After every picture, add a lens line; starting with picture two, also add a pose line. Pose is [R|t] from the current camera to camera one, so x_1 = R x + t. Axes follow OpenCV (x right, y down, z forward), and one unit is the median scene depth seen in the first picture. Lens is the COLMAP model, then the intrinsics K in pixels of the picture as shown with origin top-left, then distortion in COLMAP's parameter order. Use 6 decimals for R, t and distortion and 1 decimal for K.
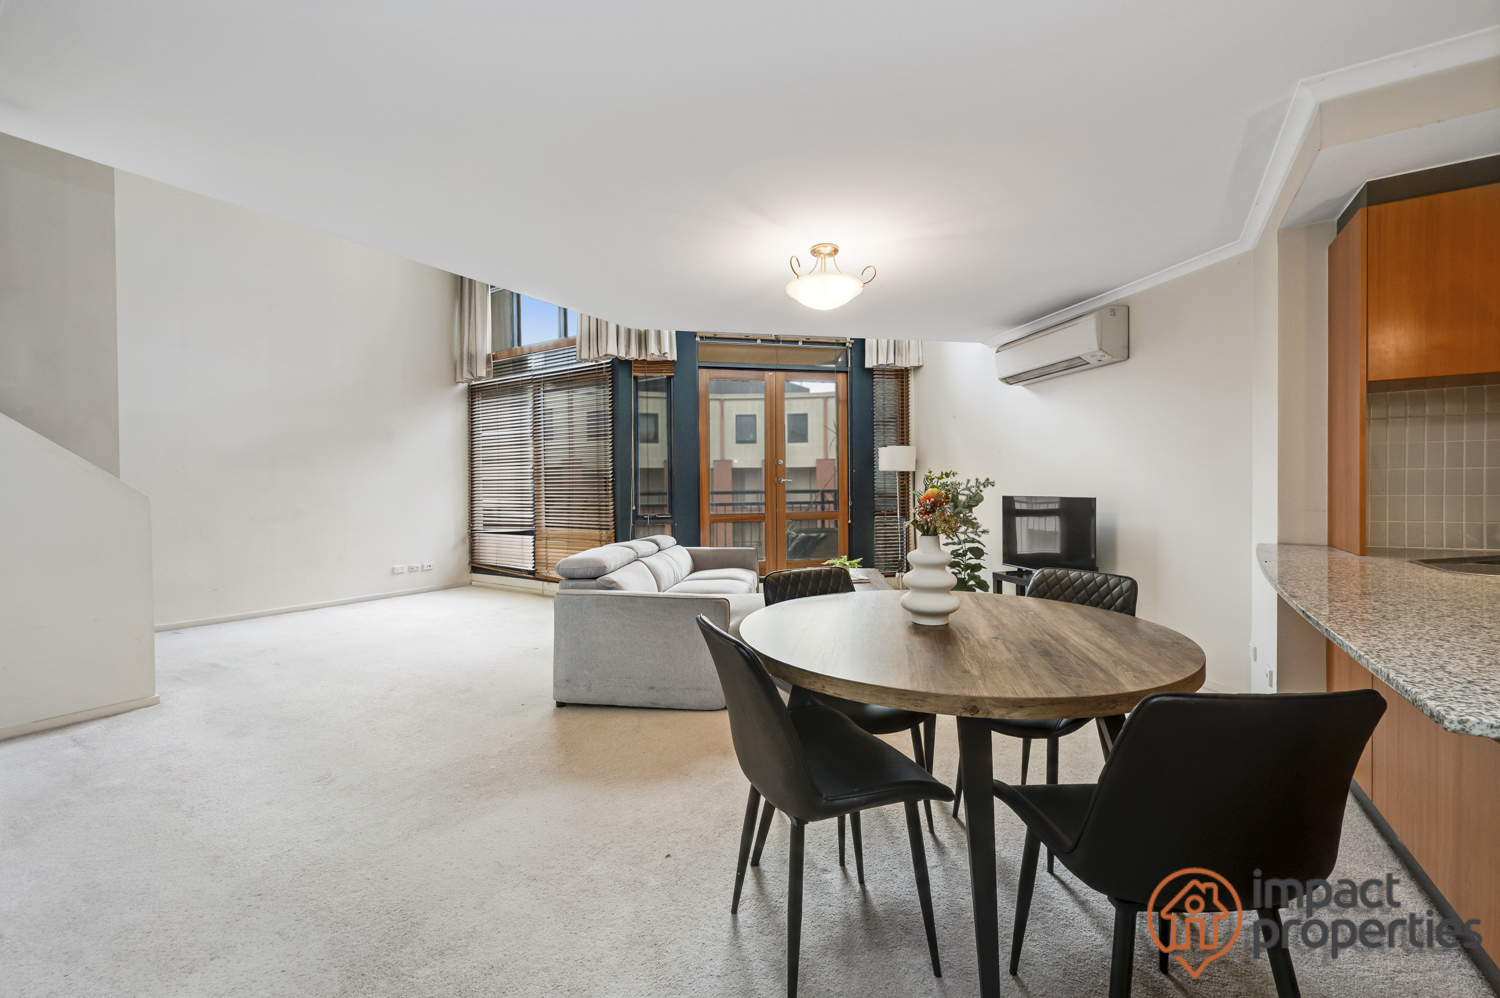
lens RADIAL K [[598.4, 0, 756.1], [0, 598.4, 490.0], [0, 0, 1]] dist [0.000473, -0.000005]
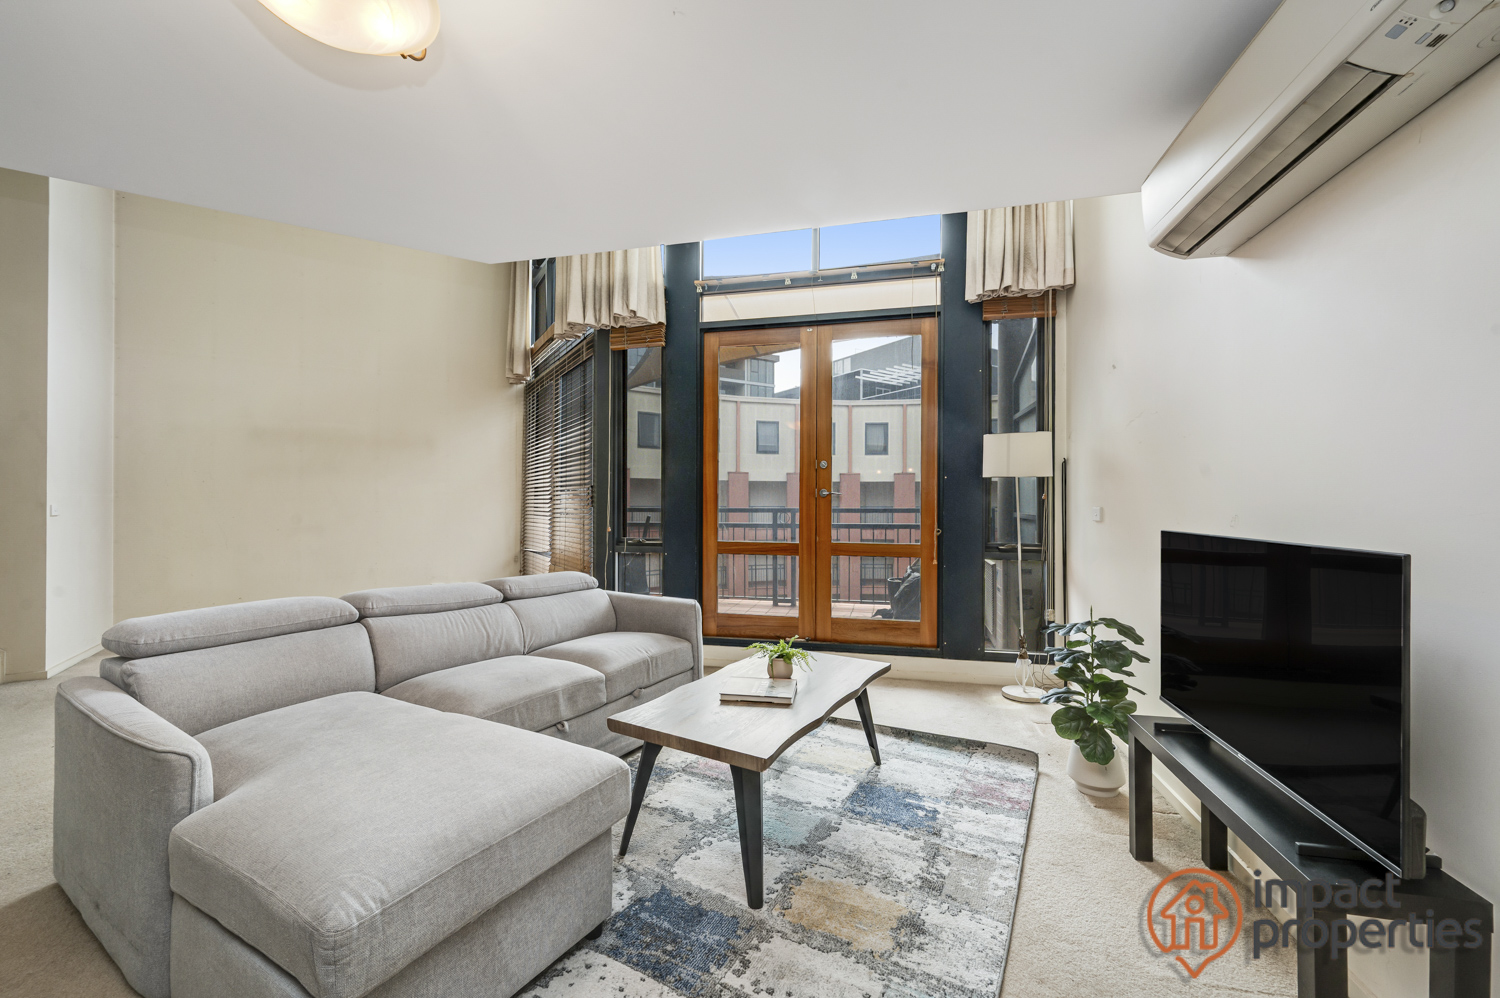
lens RADIAL K [[602.1, 0, 748.4], [0, 602.1, 502.2], [0, 0, 1]] dist [0.003005, 0.000154]
pose [[0.898422, 0.009716, -0.439026, 0.251083], [-0.012051, 0.999924, -0.002531, -0.003236], [0.438968, 0.007565, 0.898471, 0.375322]]
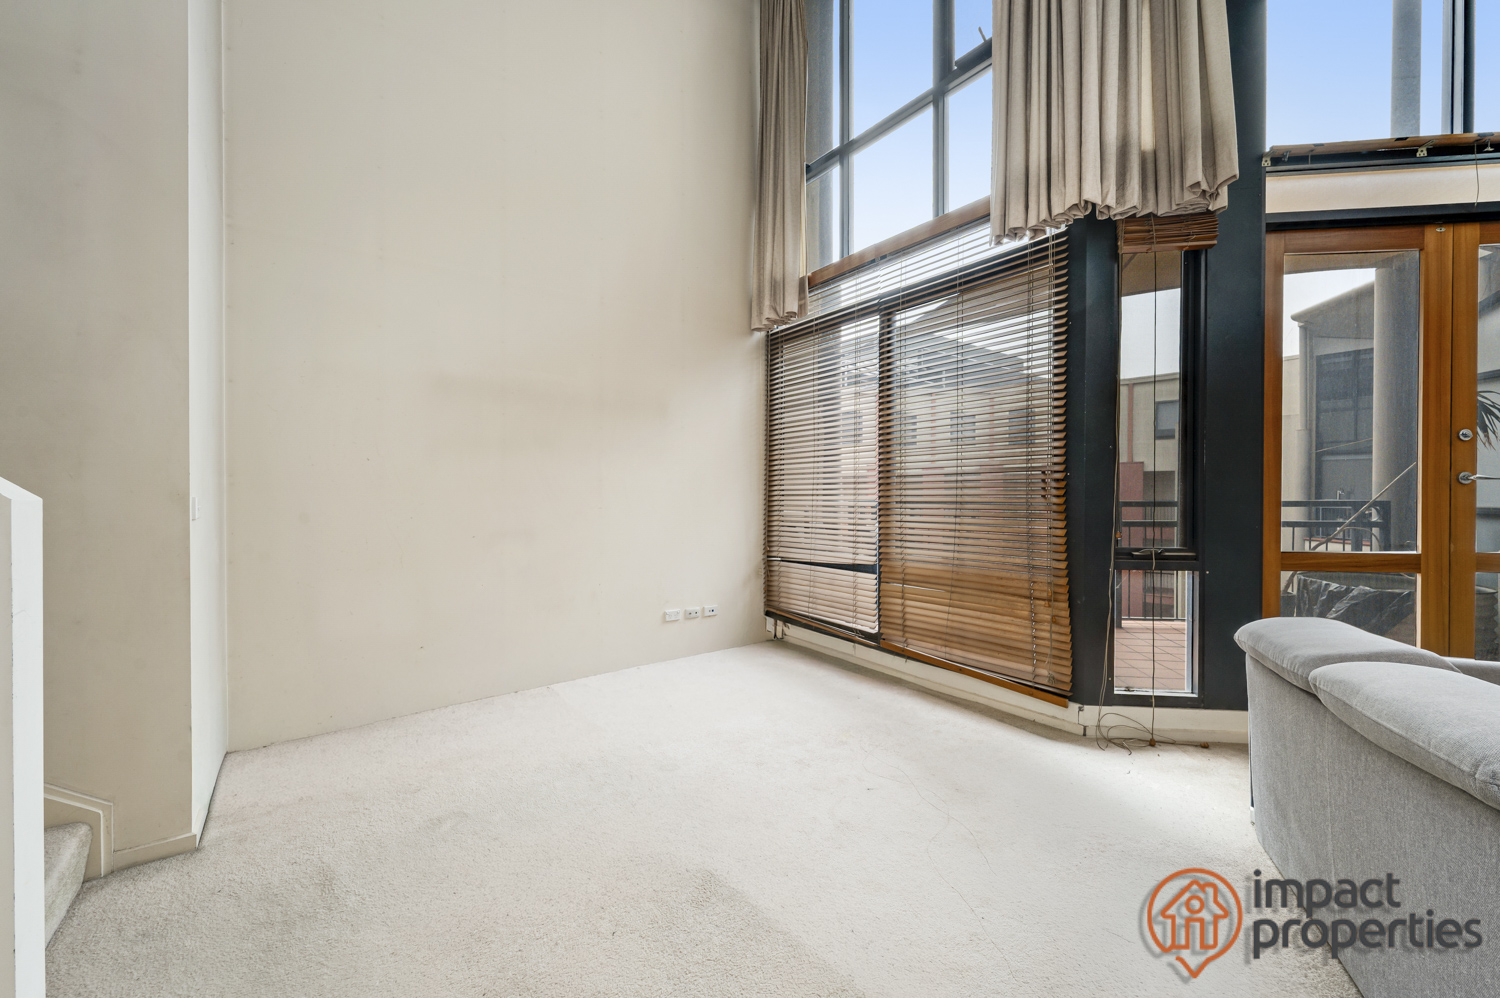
lens RADIAL K [[607.5, 0, 784.1], [0, 607.5, 498.1], [0, 0, 1]] dist [-0.002393, -0.000024]
pose [[0.944009, 0.009847, -0.329772, -0.271547], [-0.010715, 0.999942, -0.000815, 0.004350], [0.329745, 0.004303, 0.944060, 0.426546]]
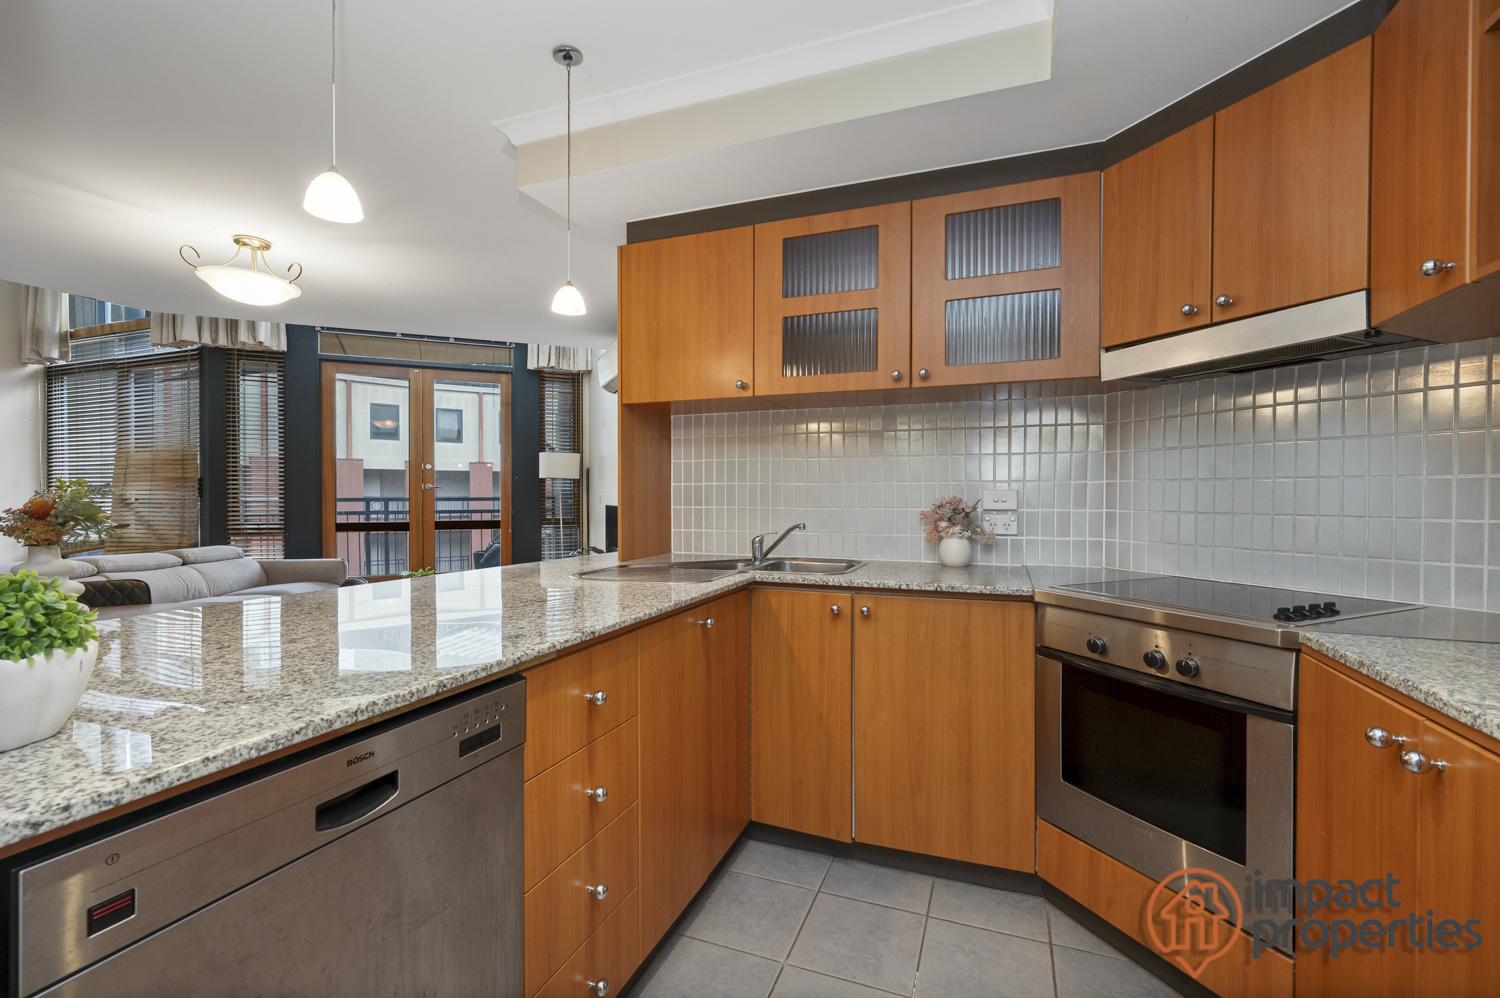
lens RADIAL K [[620.9, 0, 755.4], [0, 620.9, 499.7], [0, 0, 1]] dist [0.000615, -0.000049]
pose [[0.976460, 0.004825, 0.215643, 0.322855], [-0.006381, 0.999958, 0.006518, -0.005656], [-0.215603, -0.007741, 0.976450, -0.046925]]
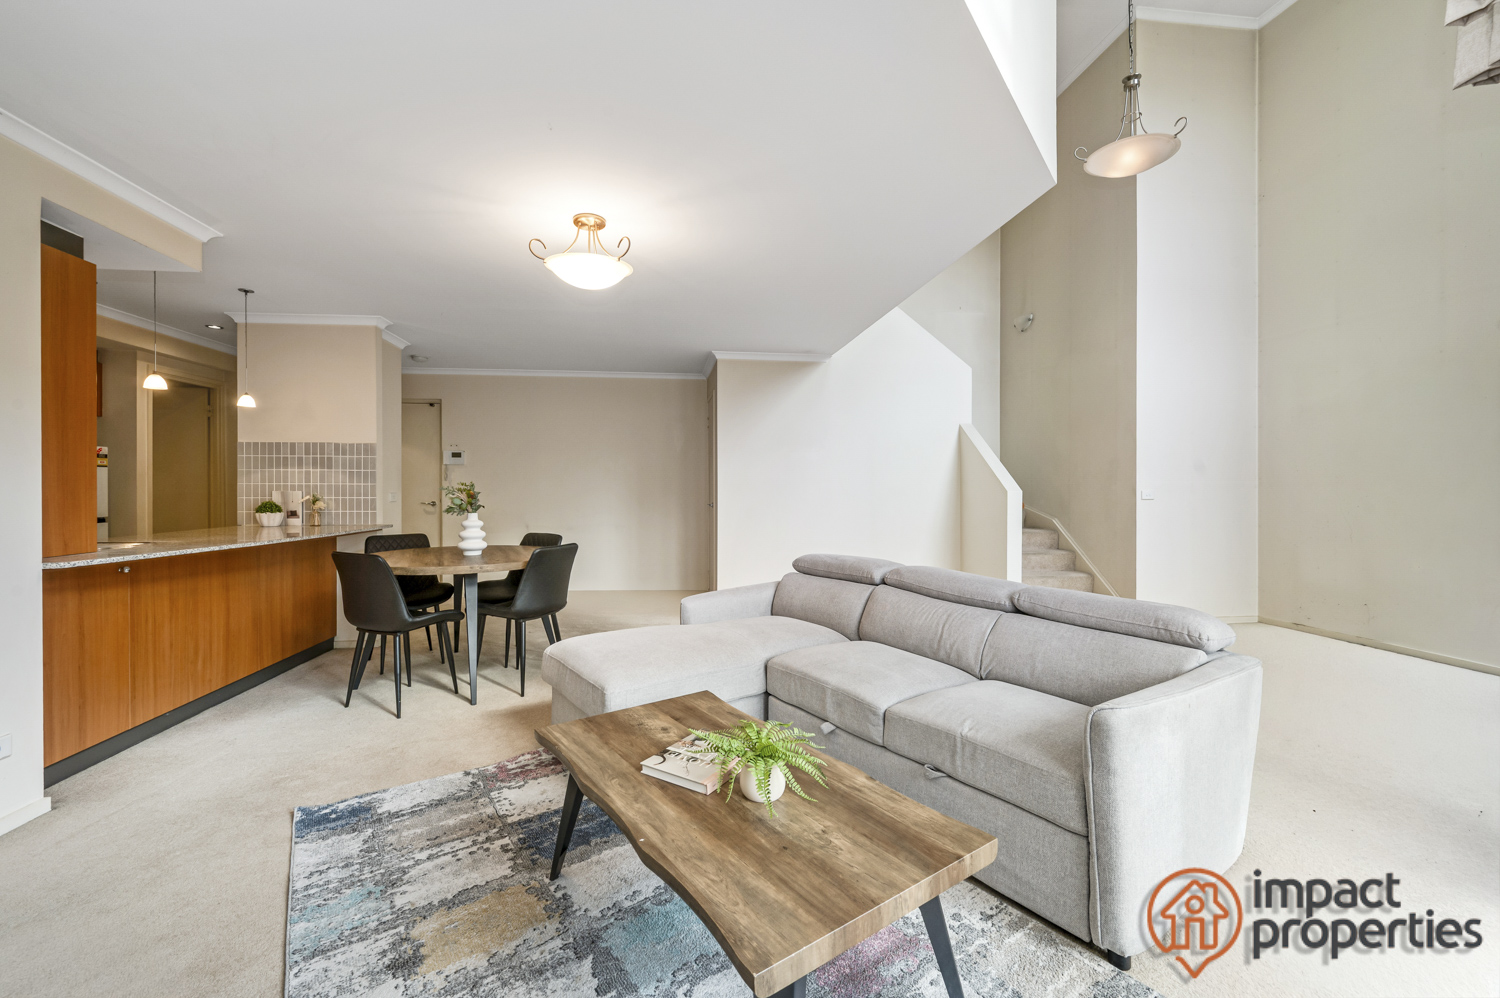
lens RADIAL K [[595.8, 0, 727.4], [0, 595.8, 488.5], [0, 0, 1]] dist [0.000006, -0.000086]
pose [[-0.778490, 0.010026, -0.627577, 0.247668], [0.005445, 0.999943, 0.009220, -0.006643], [0.627634, 0.003760, -0.778500, 0.880833]]
